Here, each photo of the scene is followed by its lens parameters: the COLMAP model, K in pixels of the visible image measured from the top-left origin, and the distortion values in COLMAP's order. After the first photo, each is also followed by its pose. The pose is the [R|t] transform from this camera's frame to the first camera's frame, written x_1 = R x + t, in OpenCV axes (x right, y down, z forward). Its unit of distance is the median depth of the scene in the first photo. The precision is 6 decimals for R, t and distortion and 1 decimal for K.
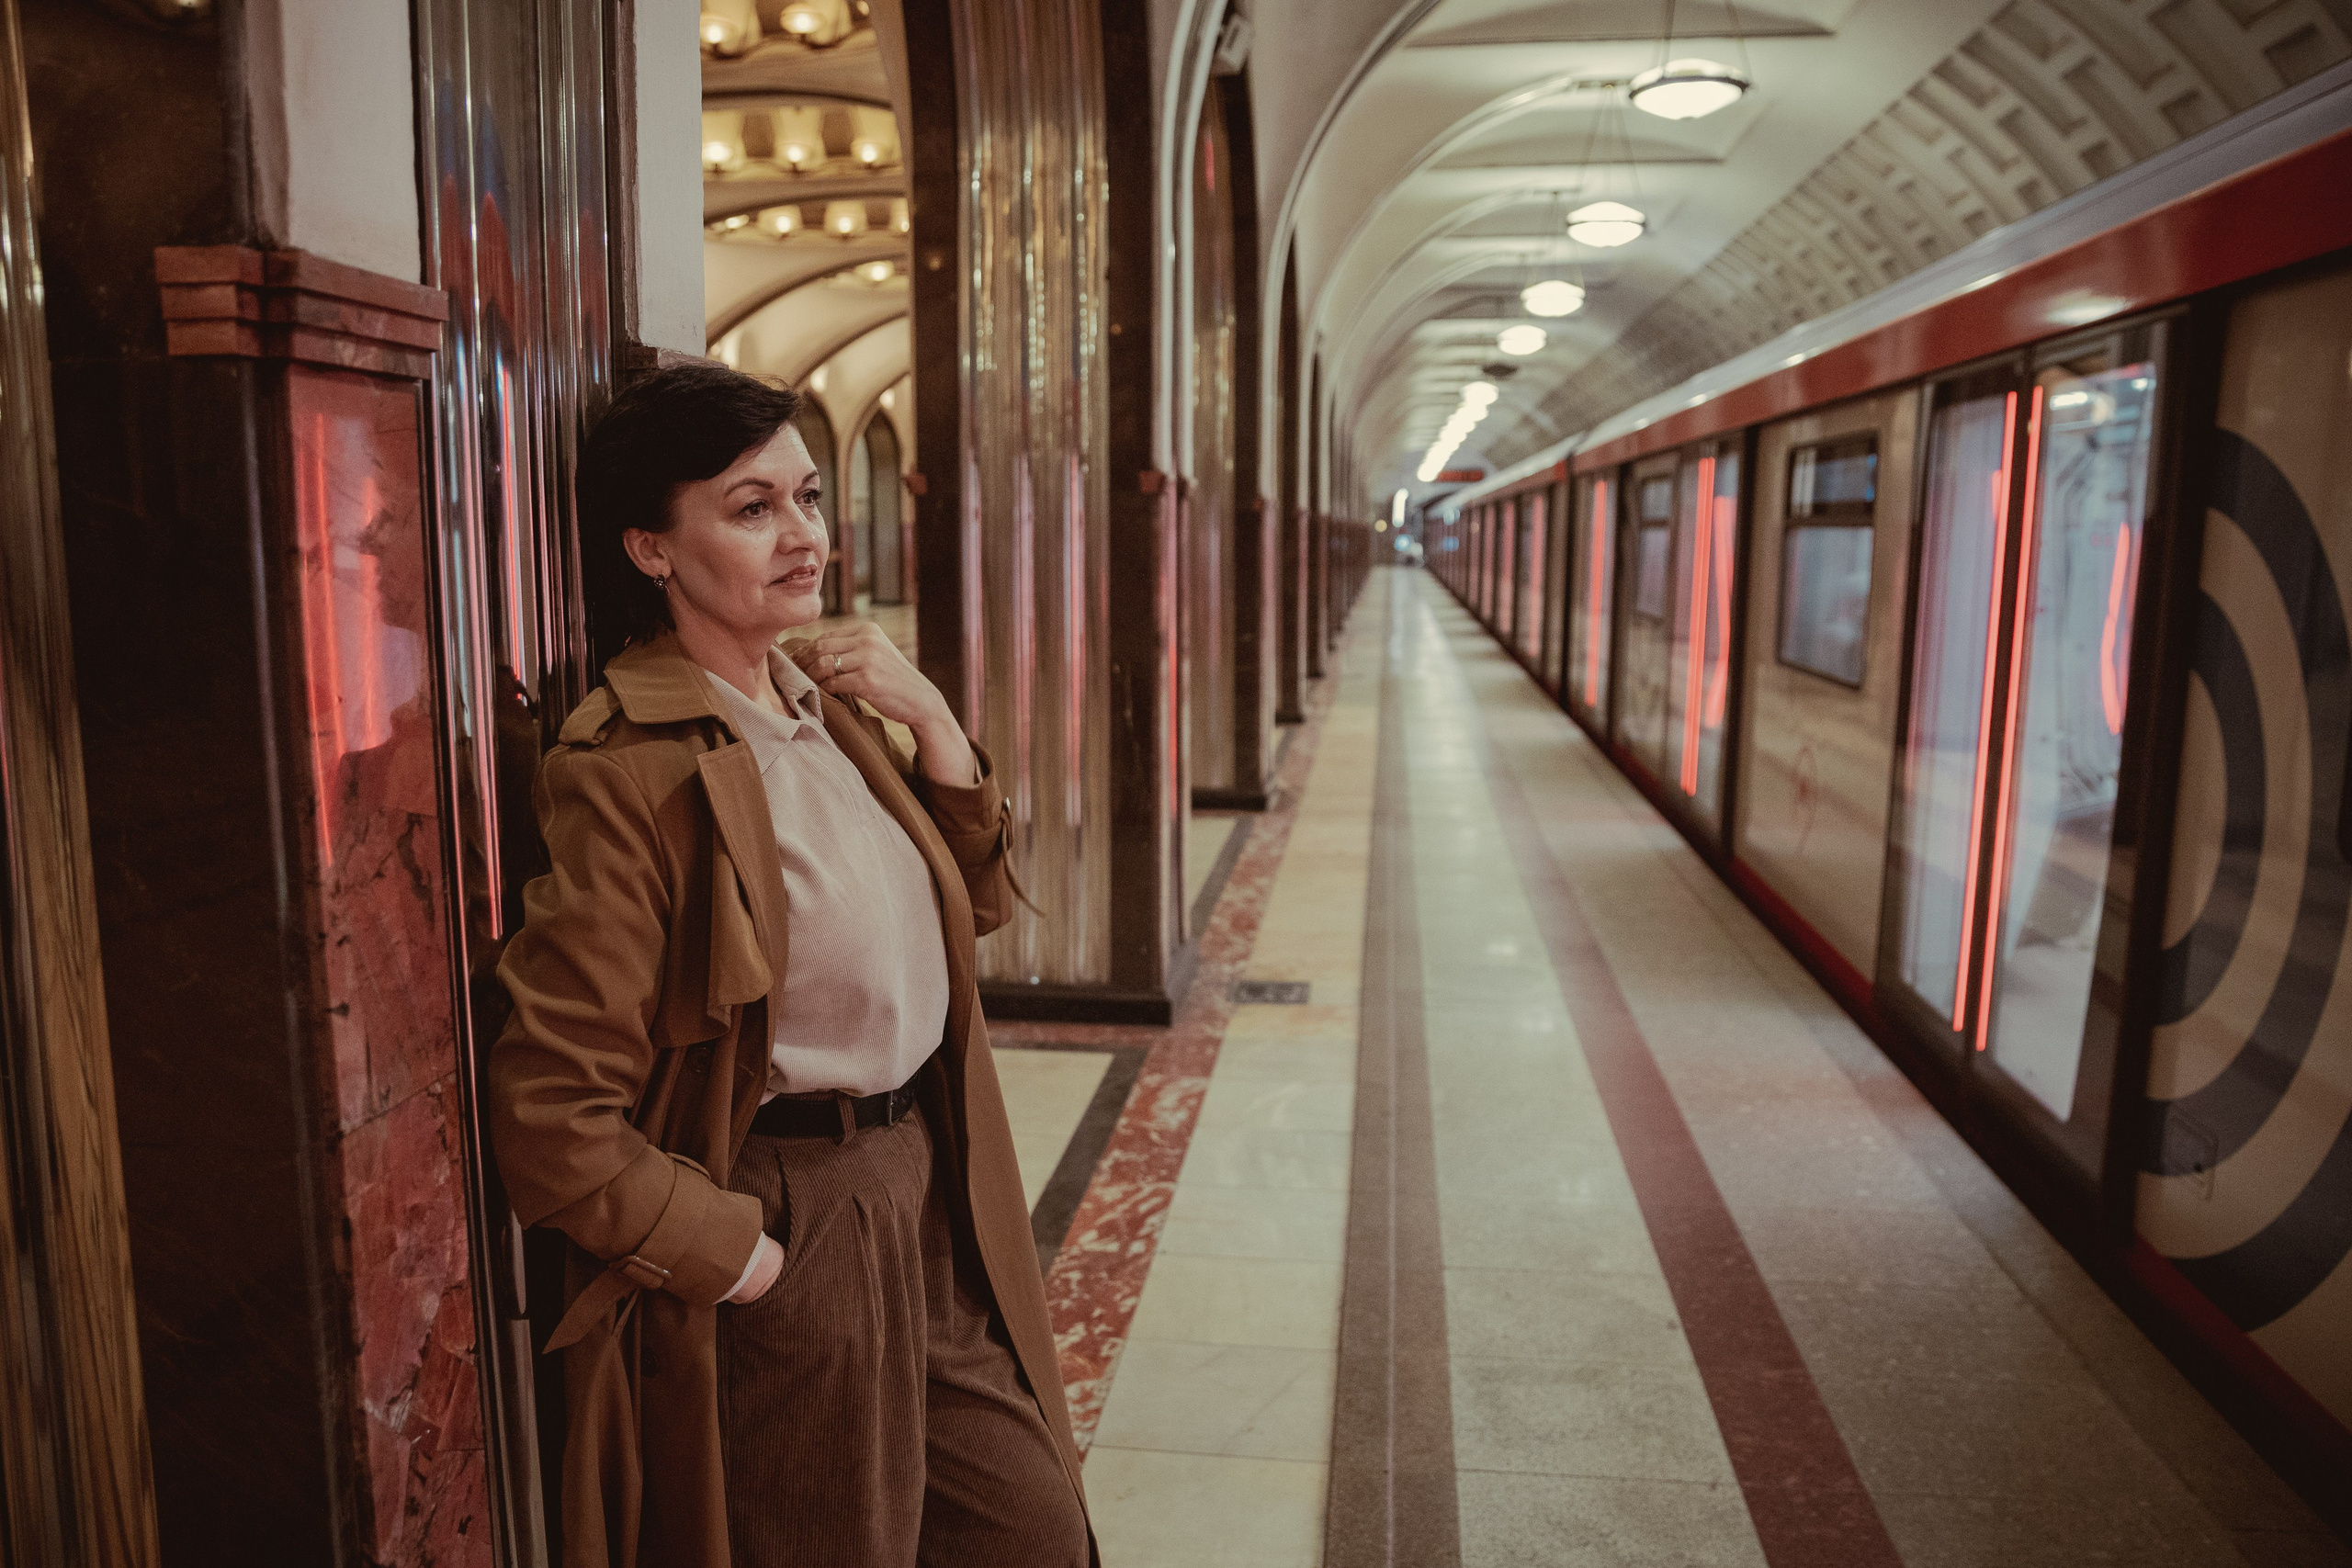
lens RADIAL K [[1625.2, 0, 1176.0], [0, 1625.2, 784.0], [0, 0, 1]] dist [0.034854, 0.001556]
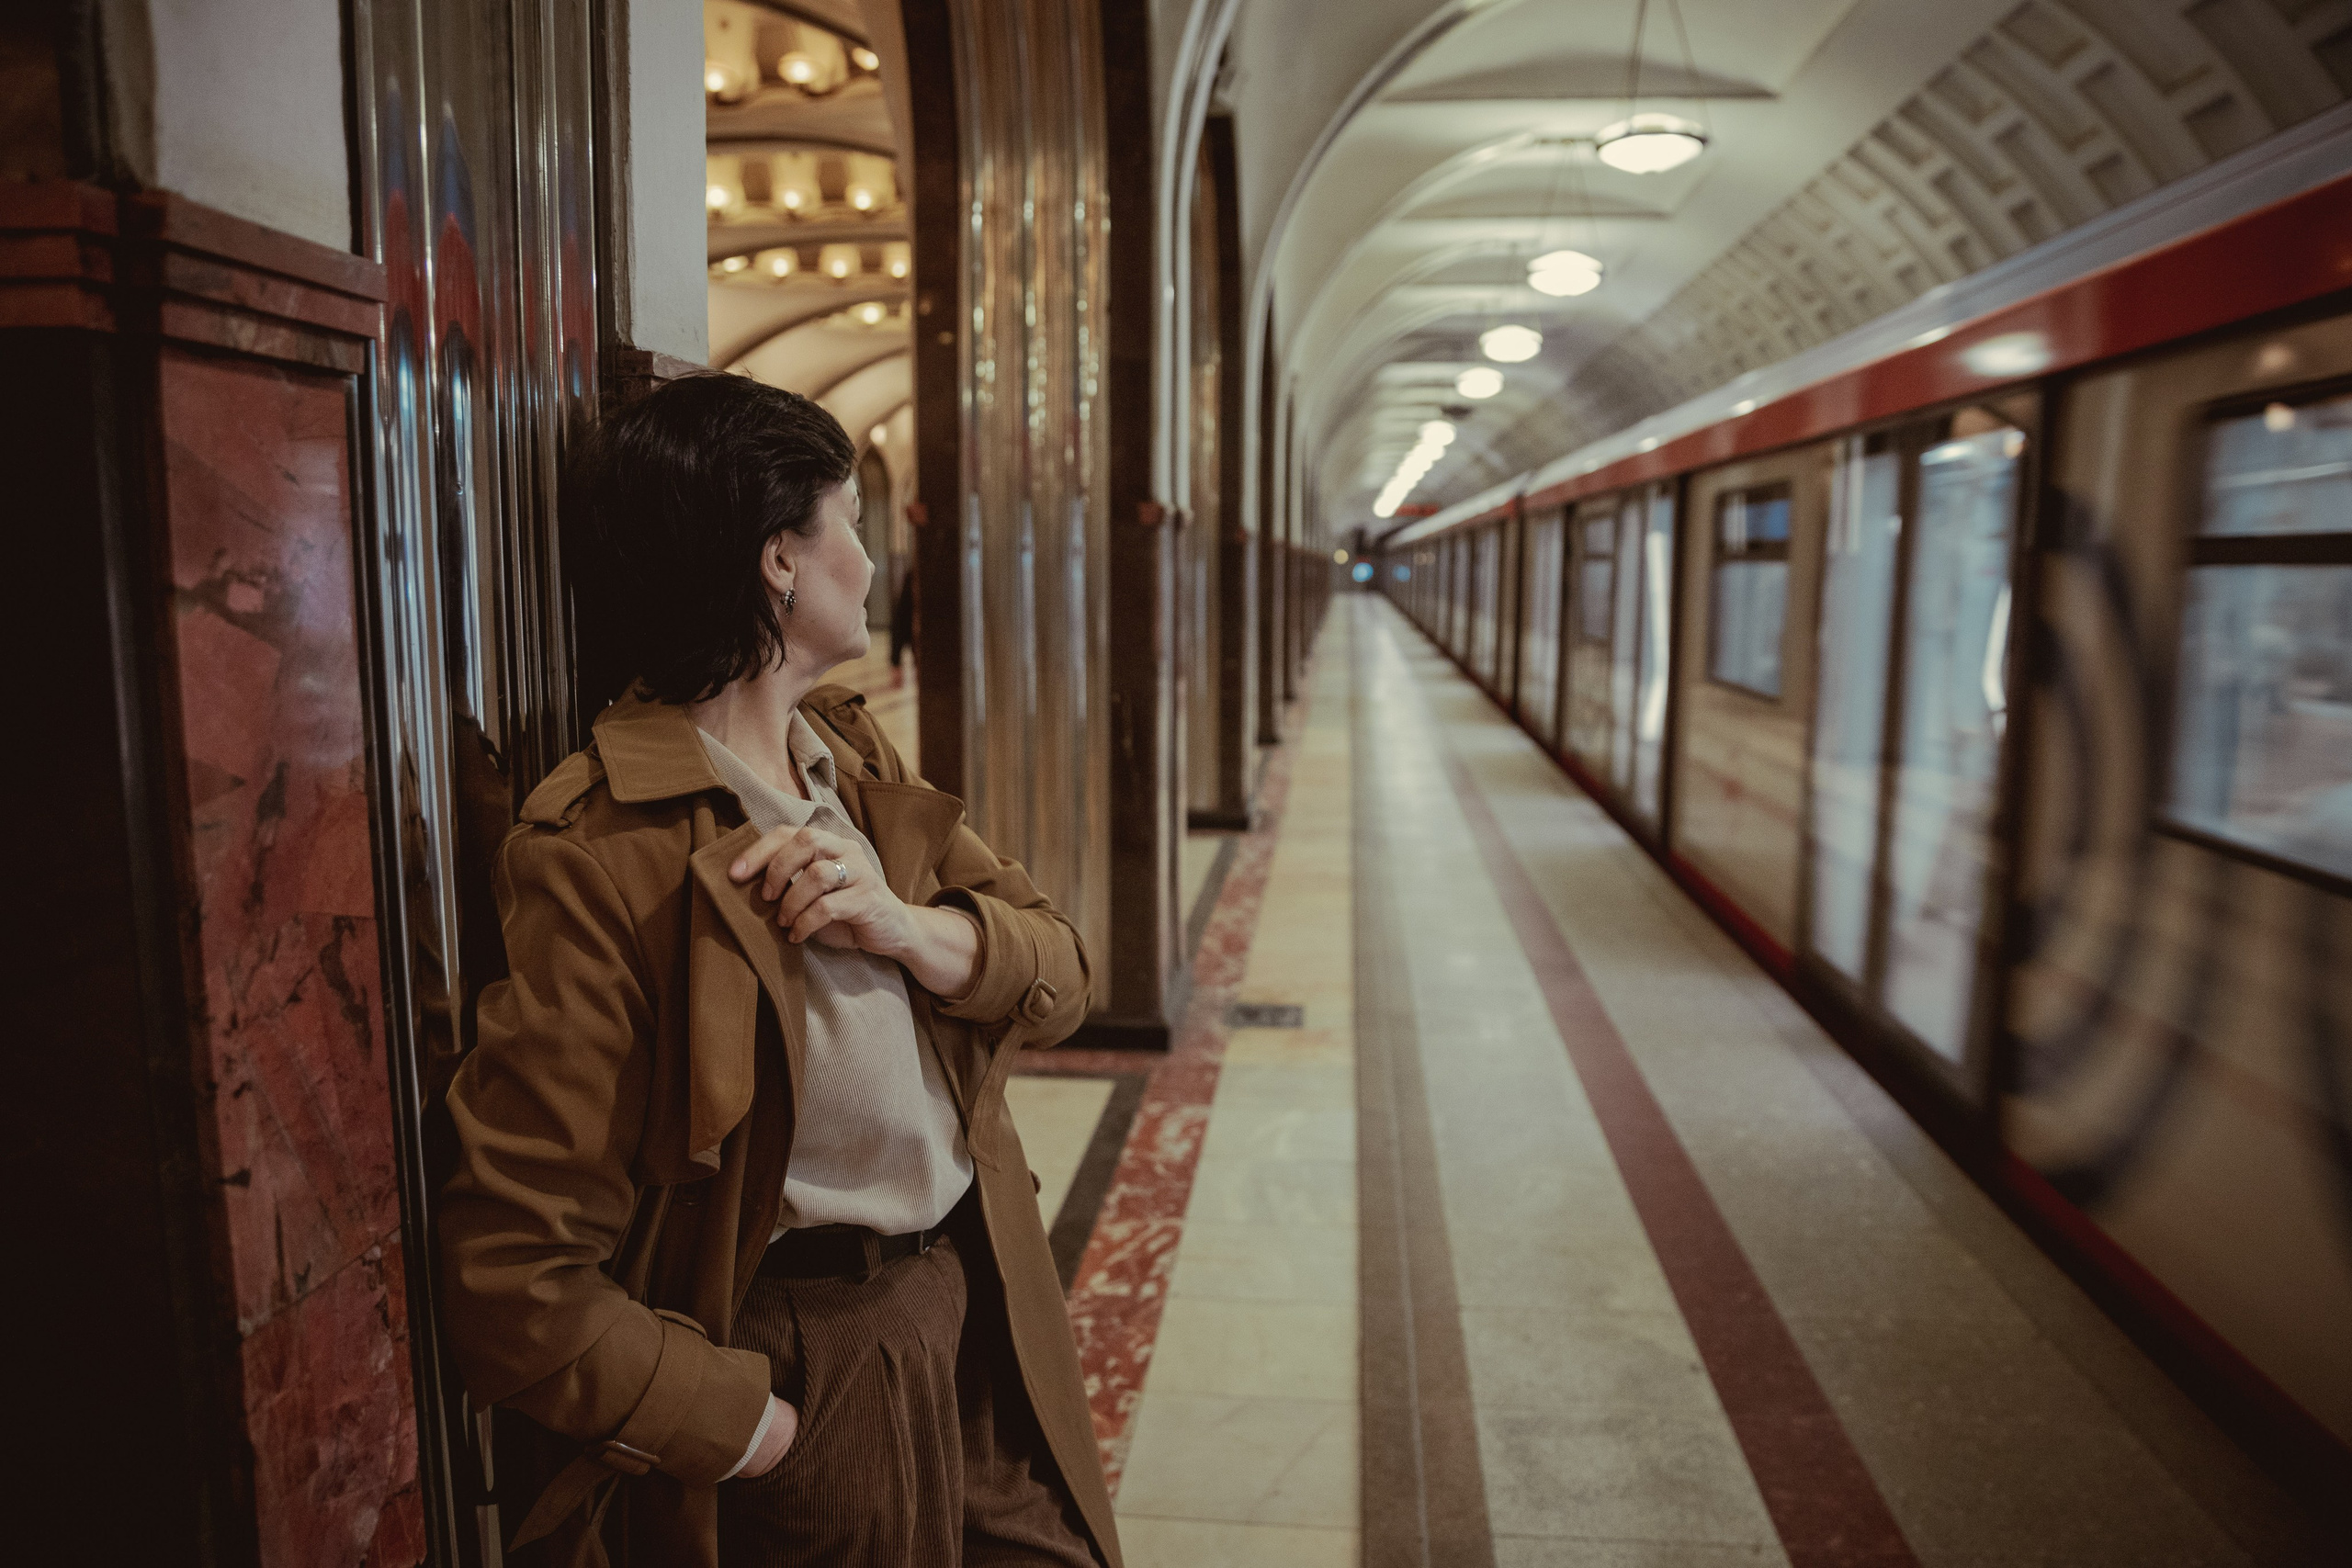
lens RADIAL K [[1469.7, 0, 1176.0], [0, 1469.7, 784.0], [0, 0, 1]] dist [0.000161, 0.025885]
pose [[0.999549, -0.001943, 0.029978, -0.029181], [0.002049, 0.999992, -0.003499, -0.015687], [-0.029971, 0.003559, 0.999544, 0.097421]]
